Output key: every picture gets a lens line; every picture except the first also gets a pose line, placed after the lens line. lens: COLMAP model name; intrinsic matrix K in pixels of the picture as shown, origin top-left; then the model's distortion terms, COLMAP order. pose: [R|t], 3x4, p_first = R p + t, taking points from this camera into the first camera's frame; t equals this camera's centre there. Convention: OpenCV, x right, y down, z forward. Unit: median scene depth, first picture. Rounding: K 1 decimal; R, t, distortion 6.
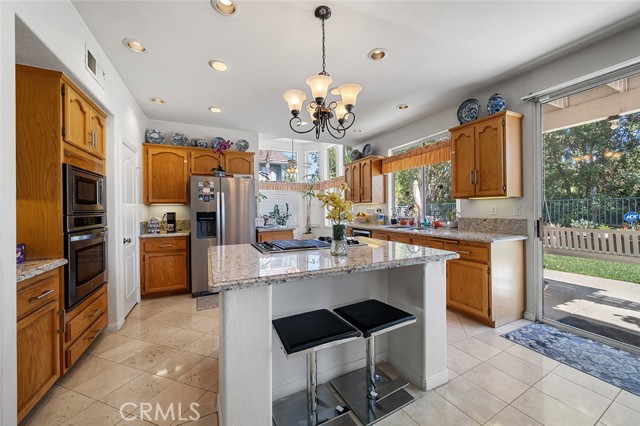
lens RADIAL K [[240.5, 0, 315.6], [0, 240.5, 209.3], [0, 0, 1]] dist [0.000051, 0.000042]
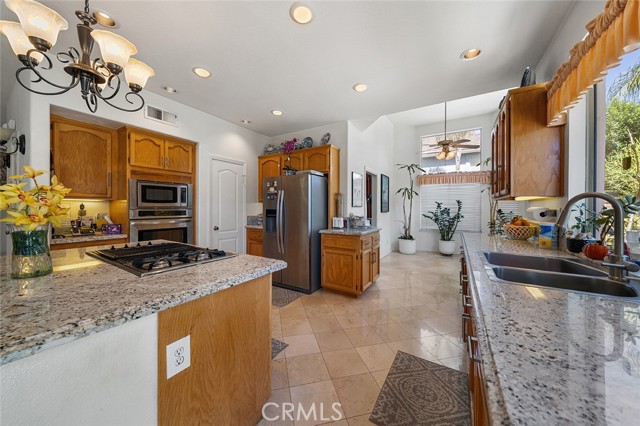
lens RADIAL K [[219.0, 0, 321.9], [0, 219.0, 209.2], [0, 0, 1]] dist [0.000096, 0.000025]
pose [[0.553460, 0.017315, -0.832696, 0.500726], [-0.011873, 0.999846, 0.012899, -0.004788], [0.832791, 0.002747, 0.553580, 0.639798]]
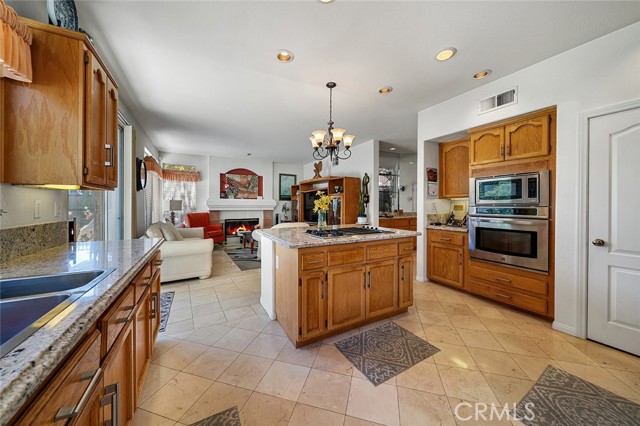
lens RADIAL K [[223.8, 0, 318.8], [0, 223.8, 204.2], [0, 0, 1]] dist [-0.000486, -0.000027]
pose [[-0.997308, 0.011052, -0.072491, 0.122553], [0.010696, 0.999929, 0.005301, -0.005722], [0.072544, 0.004511, -0.997355, 1.318052]]
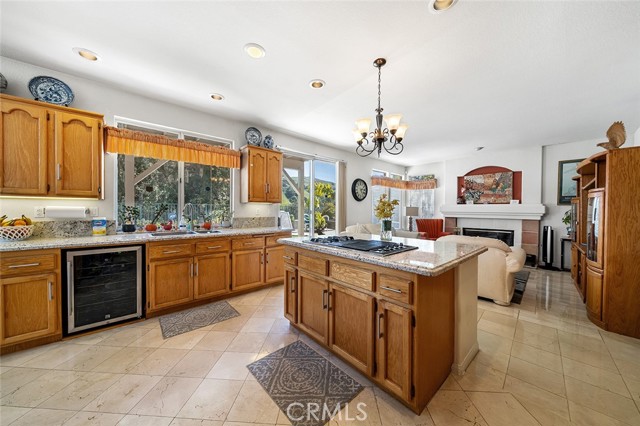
lens RADIAL K [[223.7, 0, 316.5], [0, 223.7, 209.7], [0, 0, 1]] dist [-0.000519, -0.000068]
pose [[-0.265550, 0.014554, 0.963987, -0.554178], [0.001458, 0.999891, -0.014694, 0.011109], [-0.964096, -0.002497, -0.265543, 0.867724]]
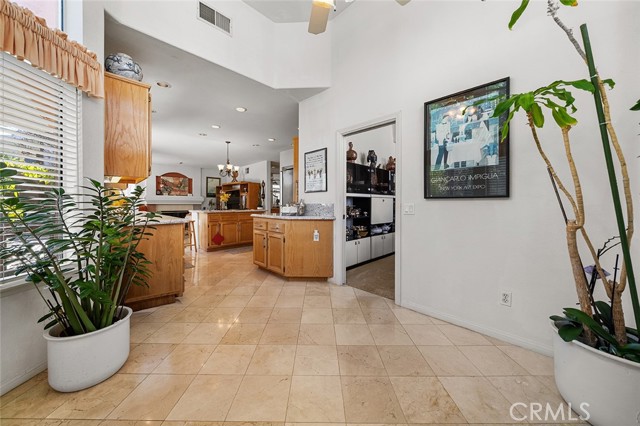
lens RADIAL K [[223.8, 0, 318.8], [0, 223.8, 204.2], [0, 0, 1]] dist [-0.000486, -0.000027]
pose [[-0.941857, 0.011858, -0.335804, -0.043548], [0.007648, 0.999875, 0.013858, 0.026466], [0.335926, 0.010484, -0.941830, 2.297276]]
